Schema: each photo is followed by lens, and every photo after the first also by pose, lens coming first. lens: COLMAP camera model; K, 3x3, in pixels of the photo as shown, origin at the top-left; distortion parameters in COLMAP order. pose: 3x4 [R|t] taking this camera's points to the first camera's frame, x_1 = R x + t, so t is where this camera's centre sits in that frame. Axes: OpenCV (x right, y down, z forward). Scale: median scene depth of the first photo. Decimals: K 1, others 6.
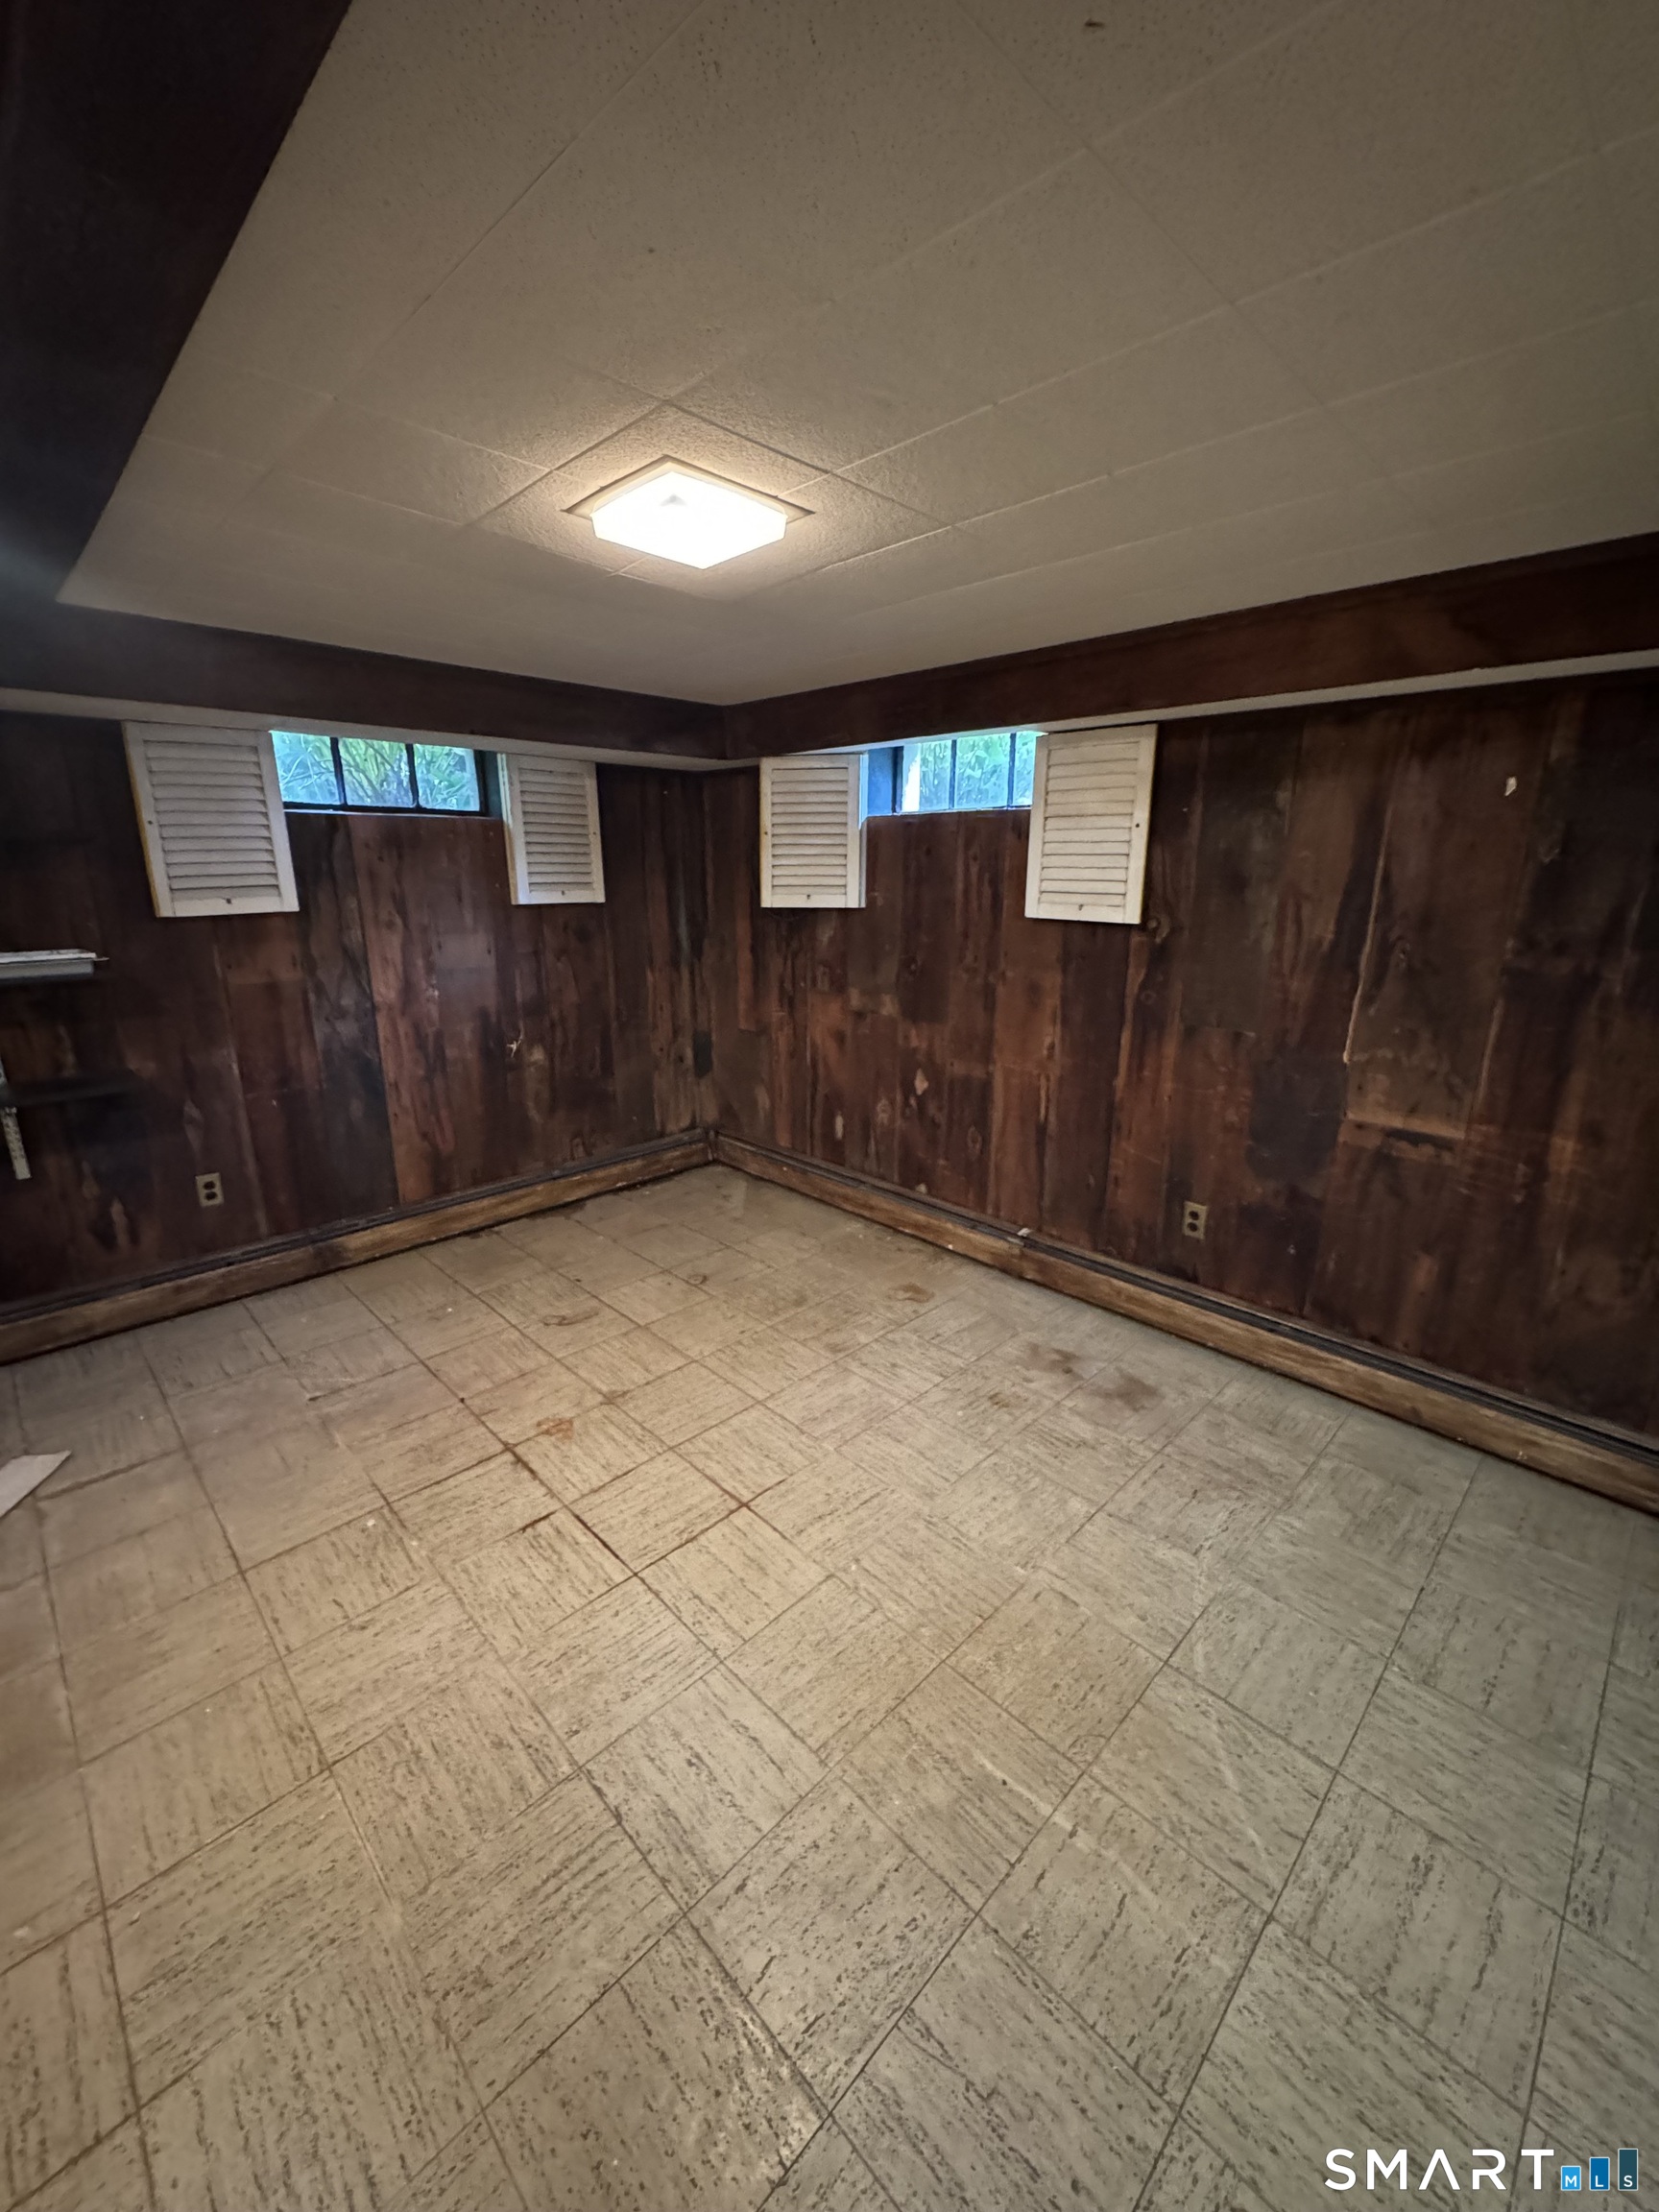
lens RADIAL K [[878.7, 0, 828.9], [0, 878.7, 1109.1], [0, 0, 1]] dist [-0.001677, 0.000286]
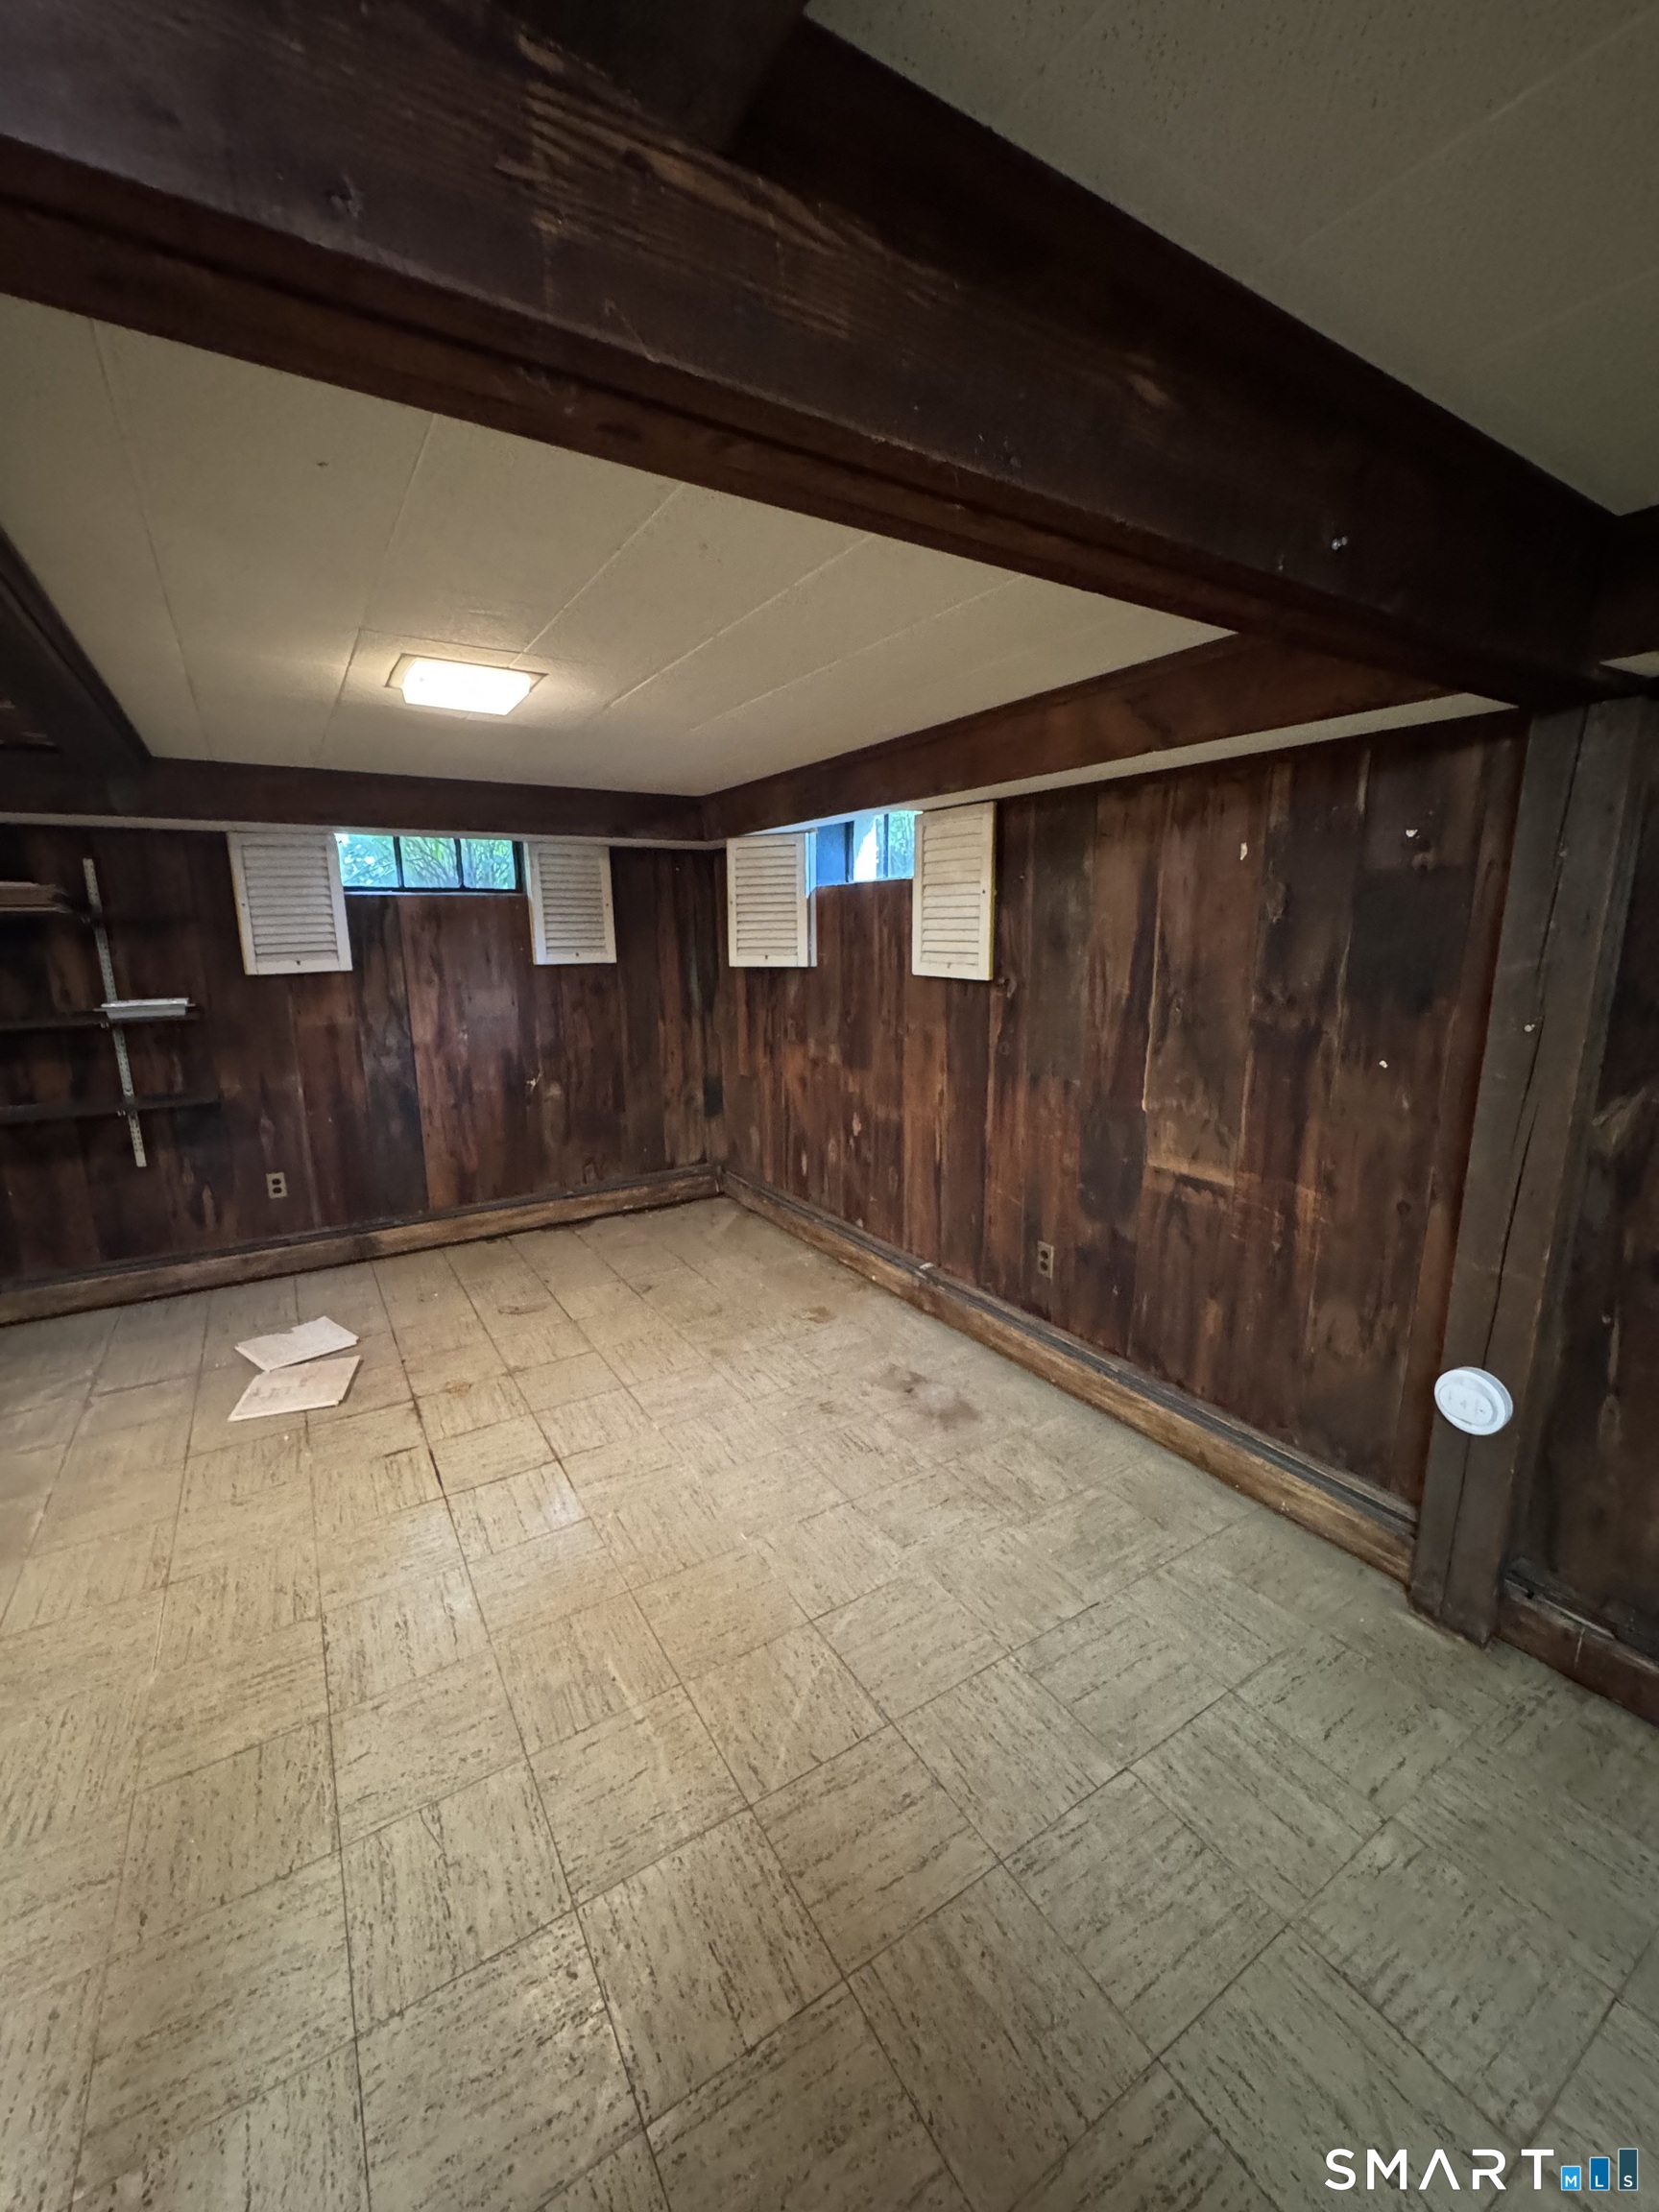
lens RADIAL K [[878.7, 0, 830.2], [0, 878.7, 1110.0], [0, 0, 1]] dist [-0.001677, 0.000286]
pose [[0.975873, 0.032640, -0.215884, 0.407895], [-0.046358, 0.997194, -0.058786, 0.023383], [0.213359, 0.067376, 0.974648, -0.095119]]
